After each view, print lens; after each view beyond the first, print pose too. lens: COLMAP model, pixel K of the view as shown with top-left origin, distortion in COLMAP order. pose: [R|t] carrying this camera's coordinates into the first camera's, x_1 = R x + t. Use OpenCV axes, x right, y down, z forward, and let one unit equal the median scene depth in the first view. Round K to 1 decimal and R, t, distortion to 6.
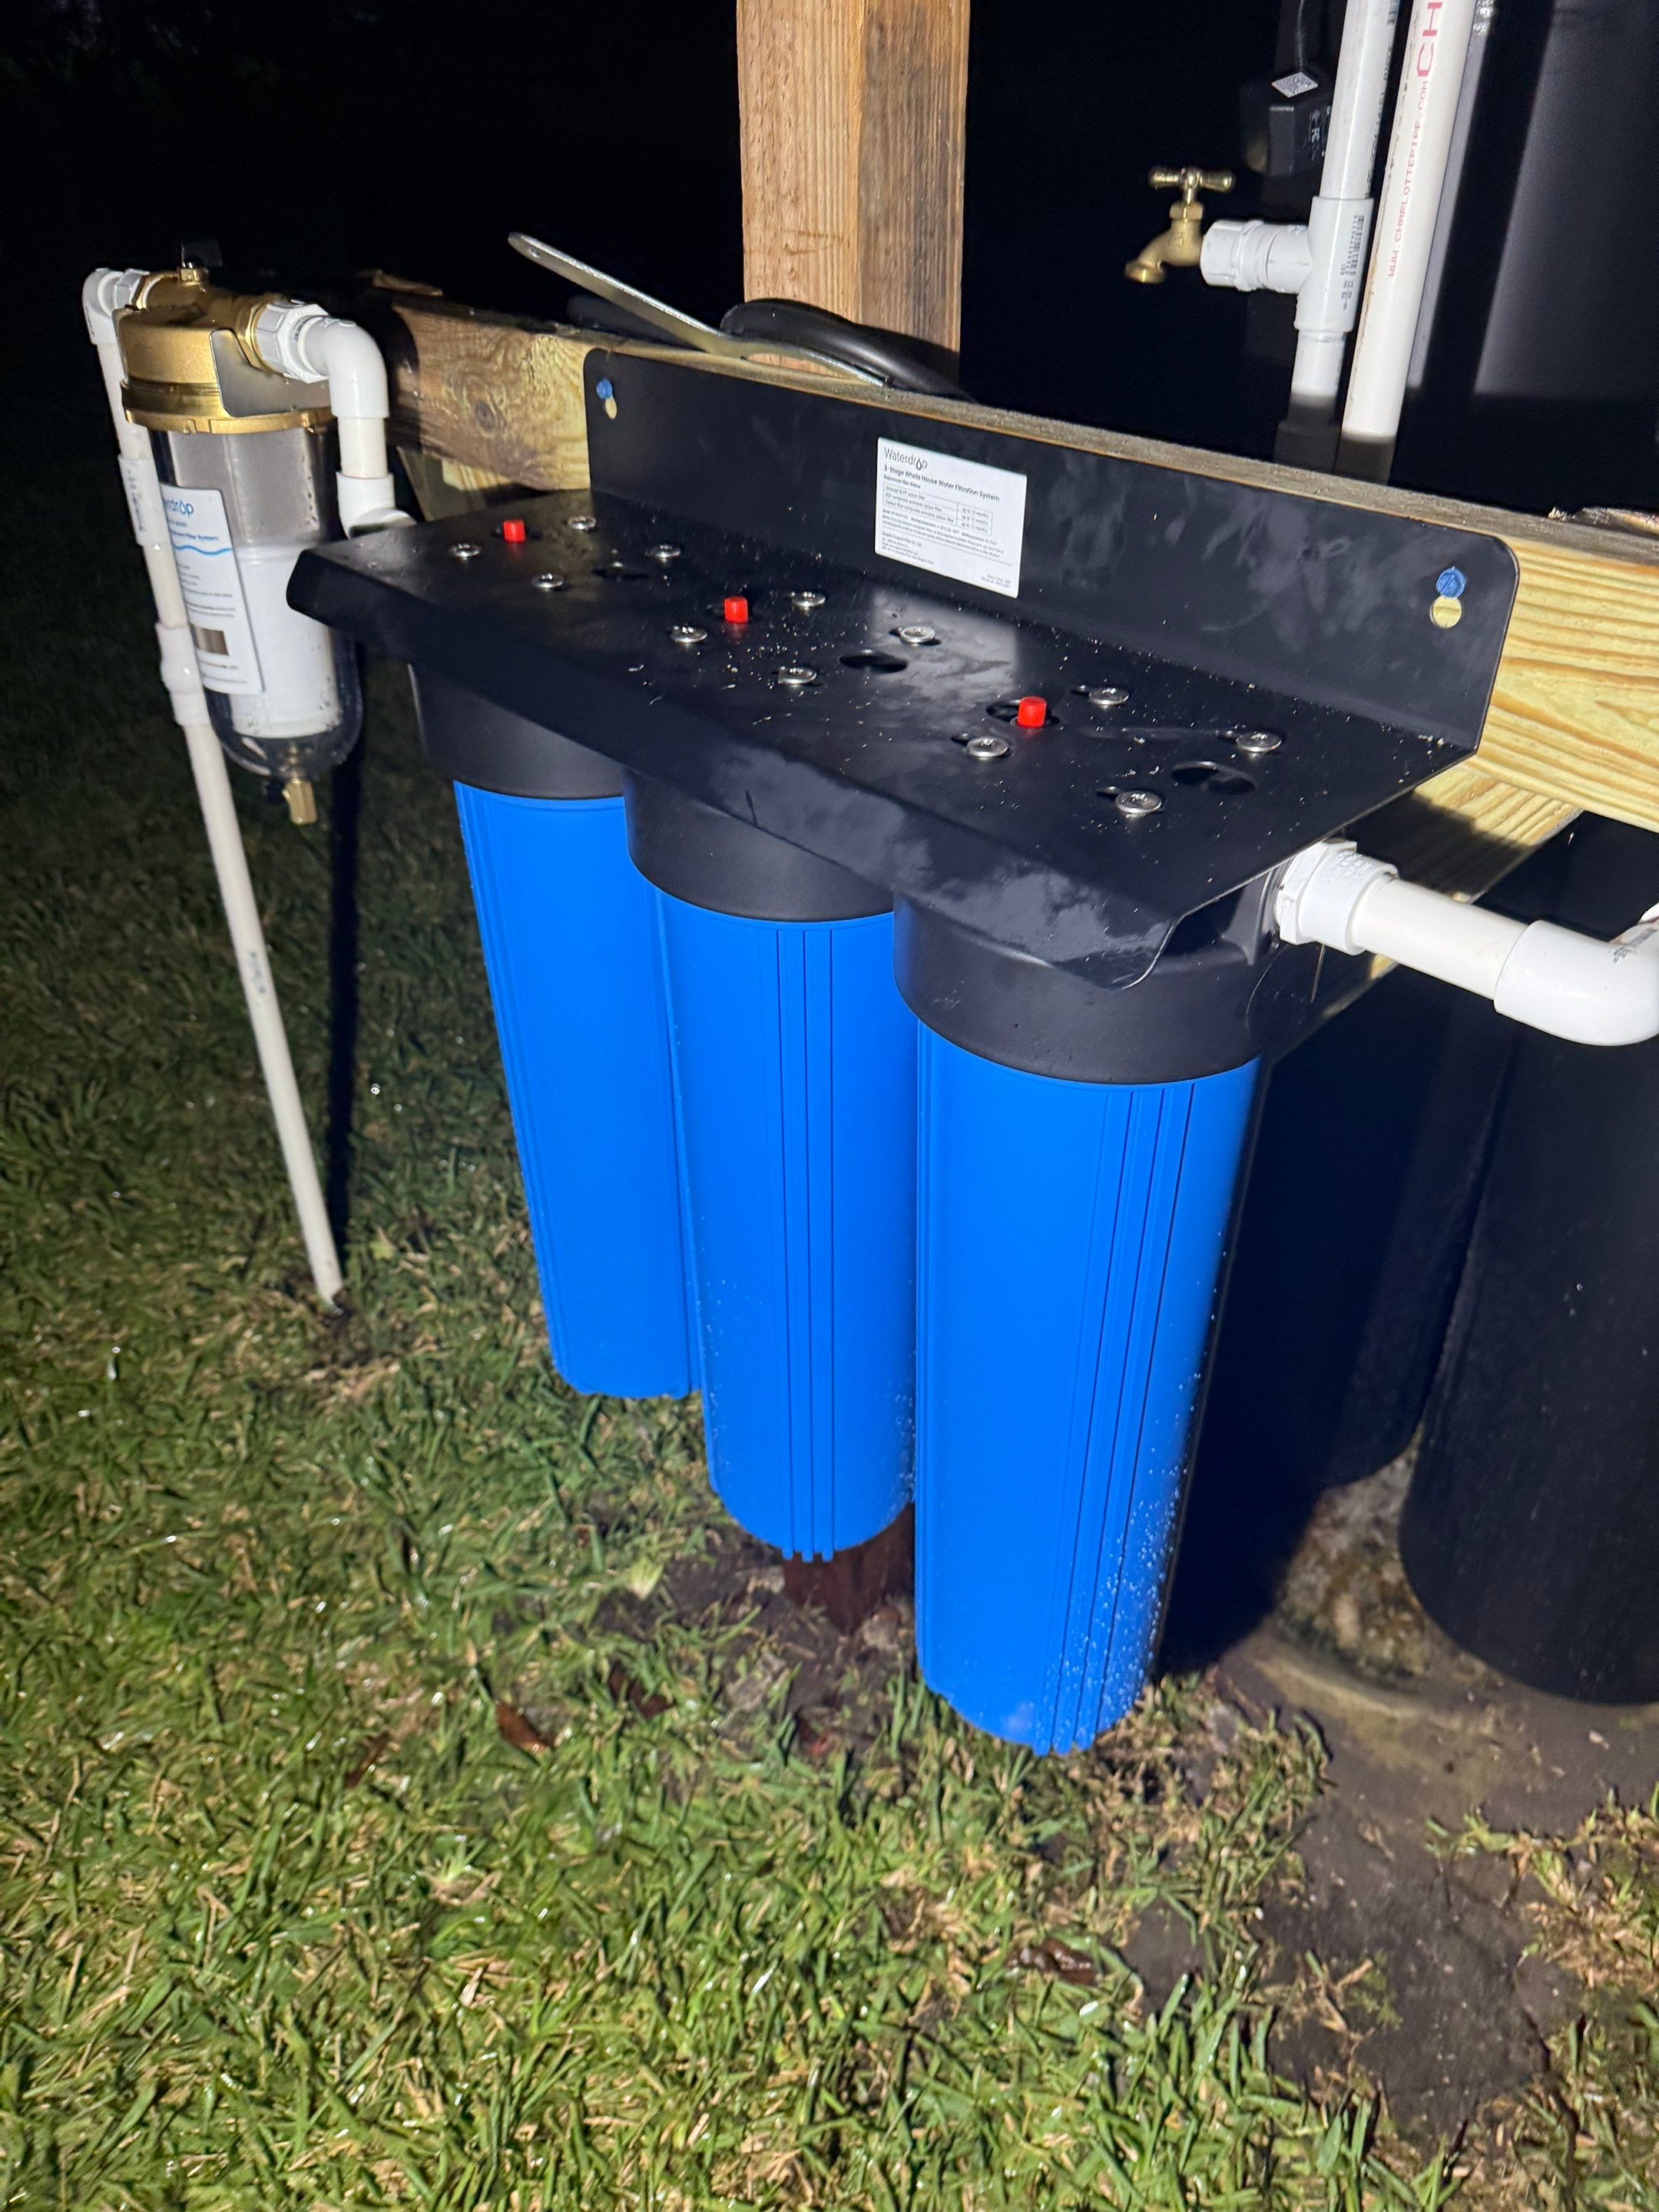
lens RADIAL K [[1581.9, 0, 825.7], [0, 1581.9, 1126.2], [0, 0, 1]] dist [0.011293, -0.022173]
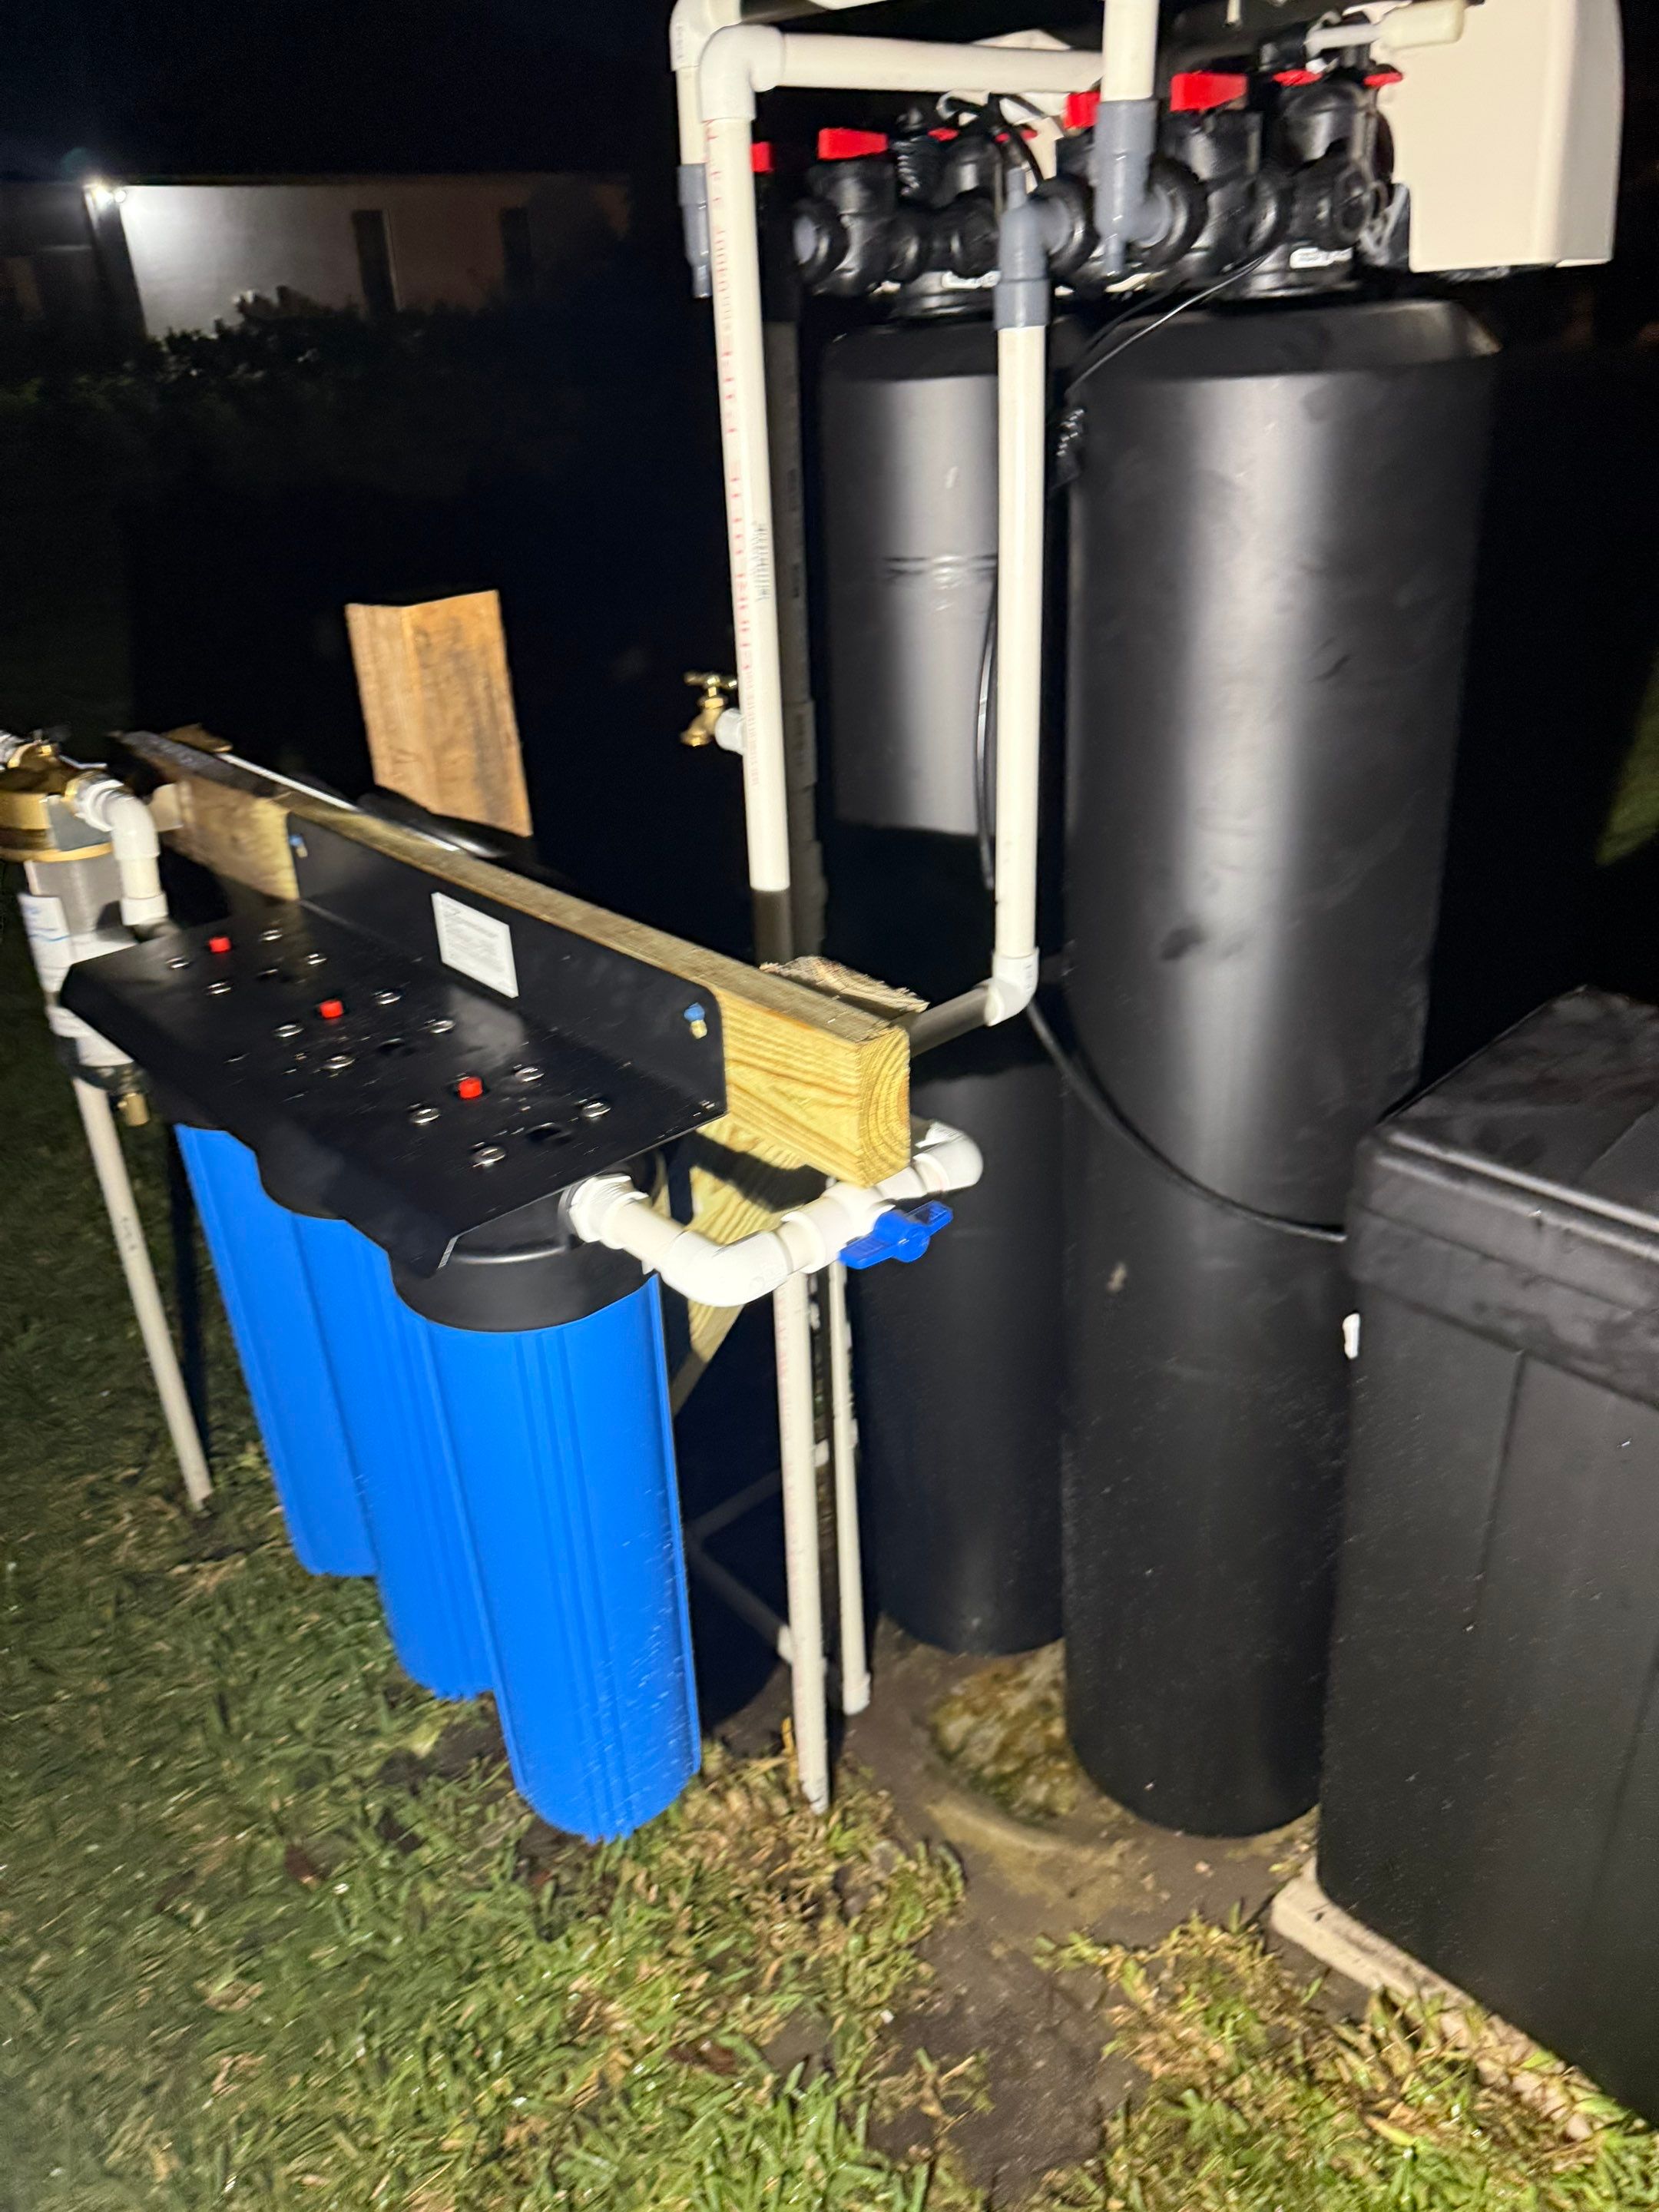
lens RADIAL K [[1581.9, 0, 813.7], [0, 1581.9, 1104.4], [0, 0, 1]] dist [0.011293, -0.022173]
pose [[0.998847, -0.025412, -0.040723, 0.284946], [0.019348, 0.989541, -0.142949, -0.010853], [0.043929, 0.141997, 0.988892, -0.272705]]
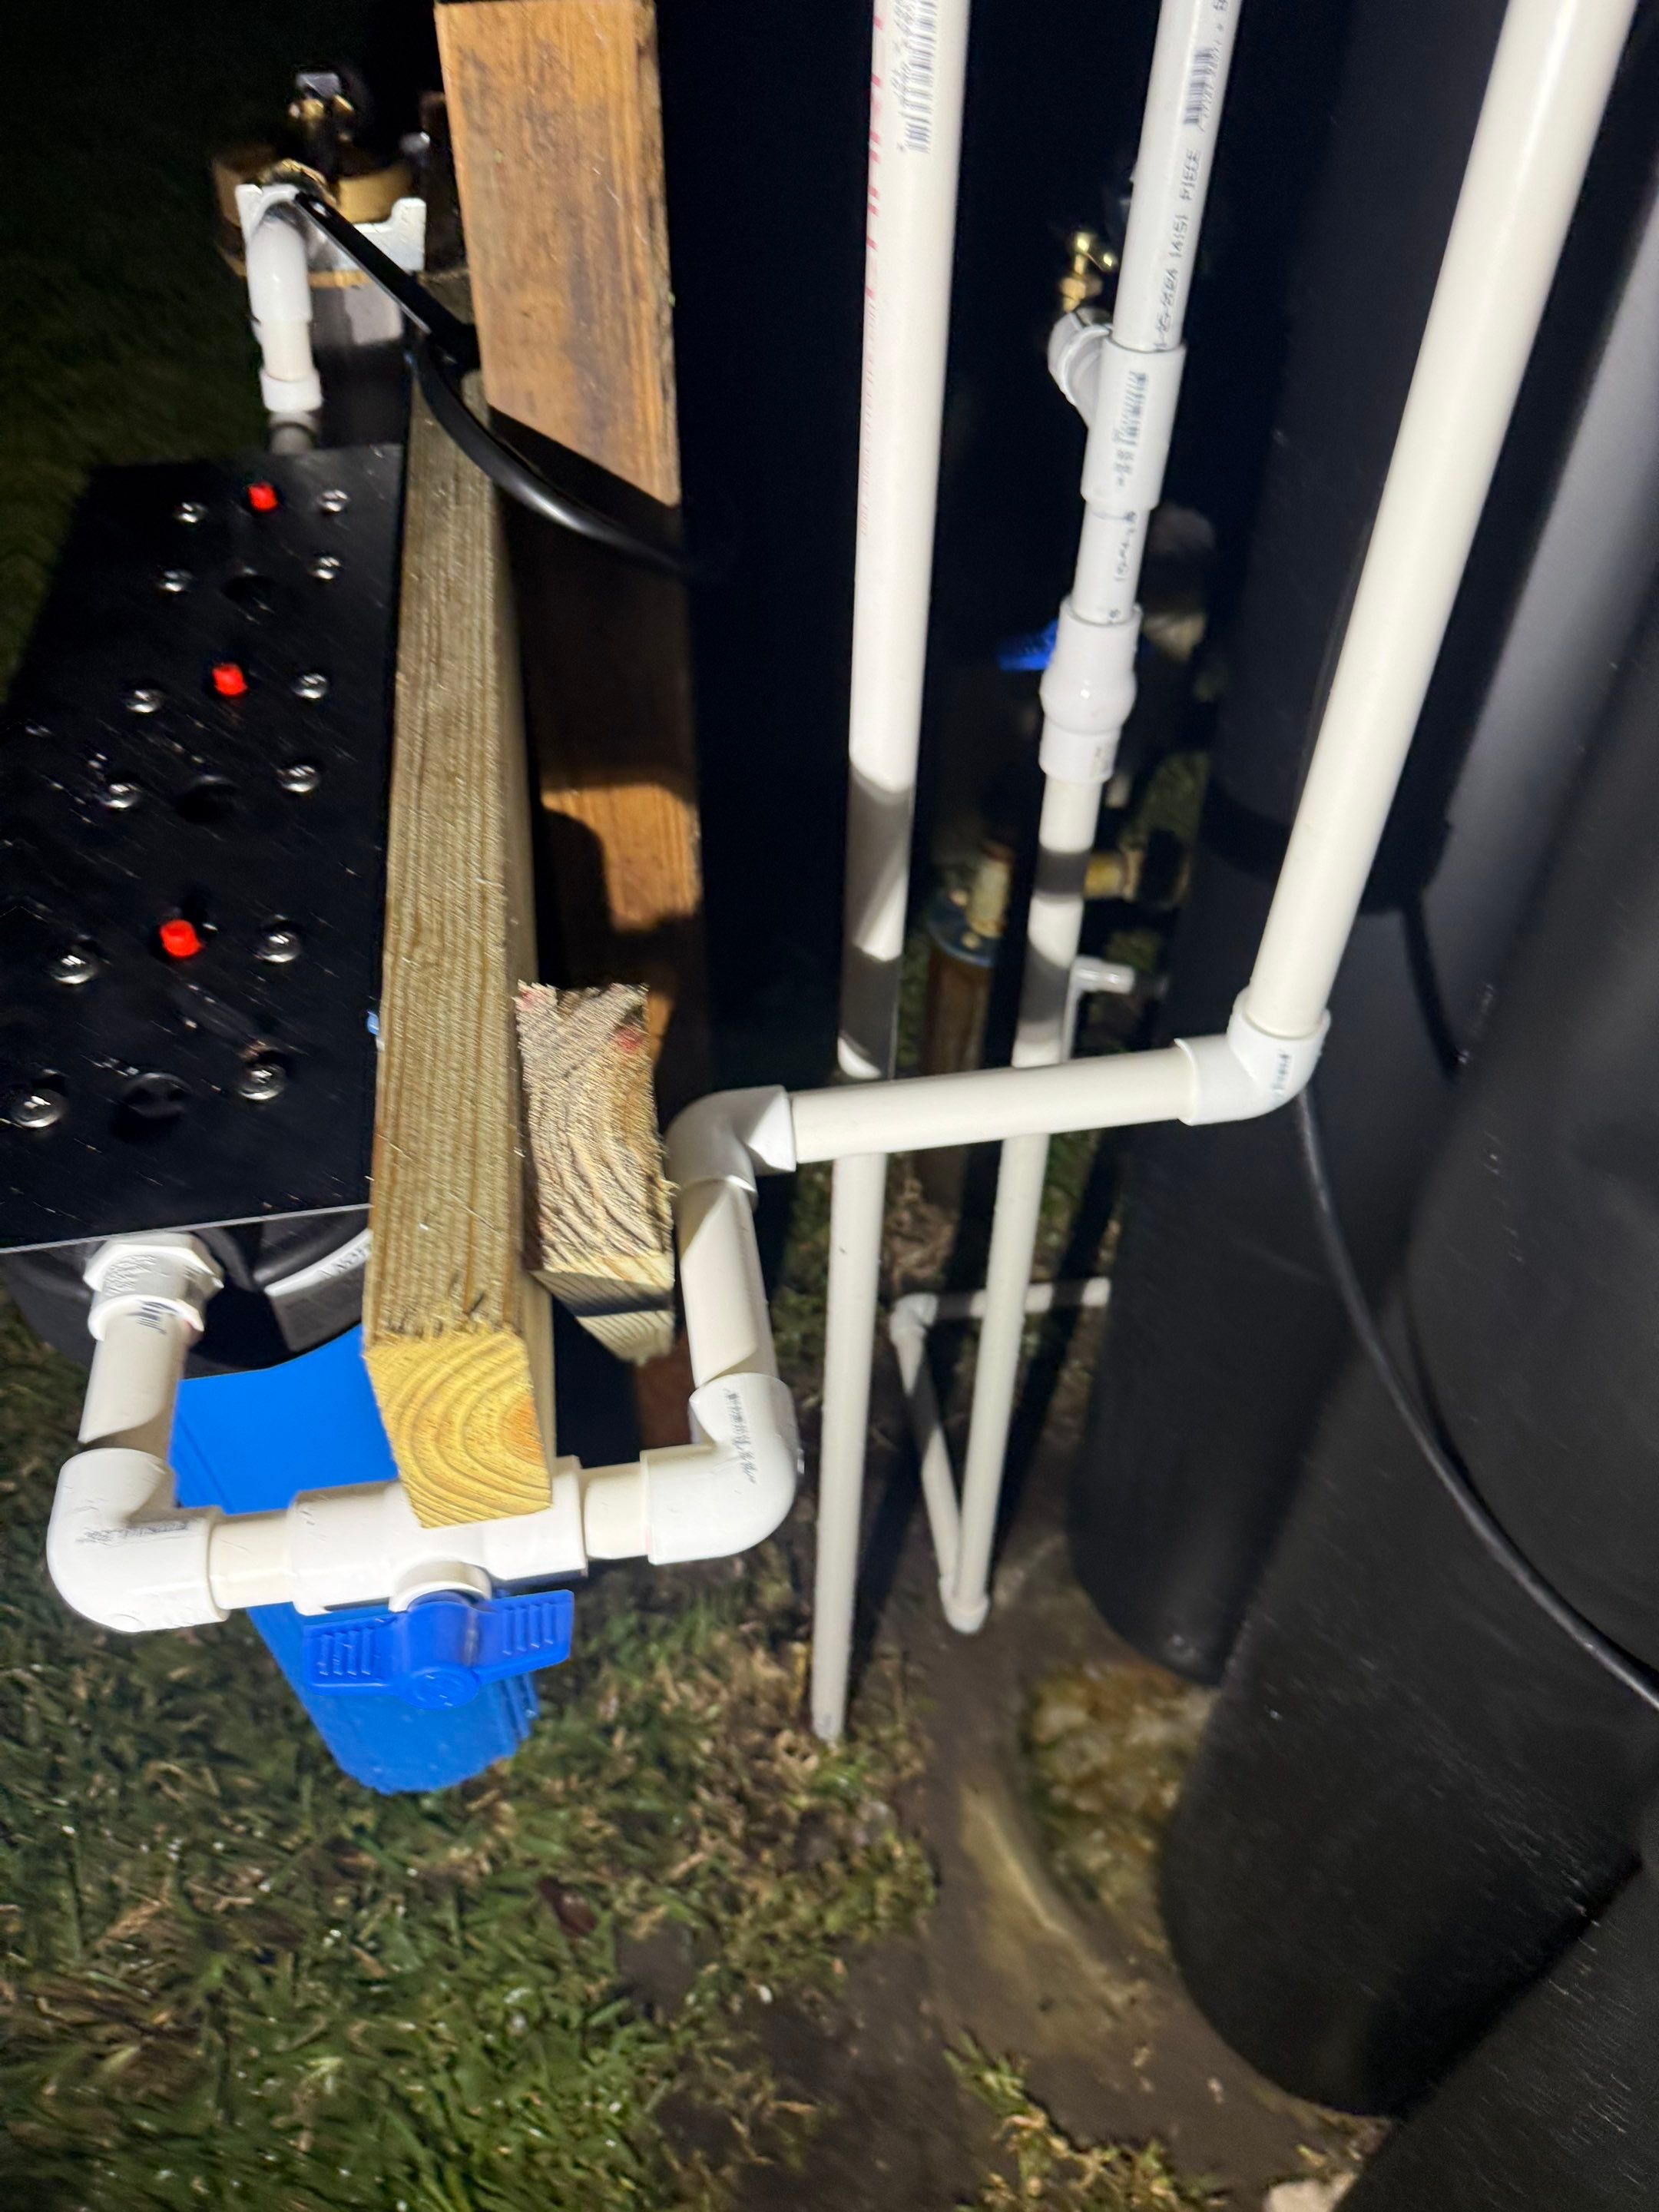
lens RADIAL K [[1581.9, 0, 835.5], [0, 1581.9, 1094.8], [0, 0, 1]] dist [0.011293, -0.022173]
pose [[0.820903, 0.420250, -0.386663, 0.459238], [-0.339118, 0.903514, 0.262034, -0.298745], [0.459475, -0.083980, 0.884212, 0.180791]]
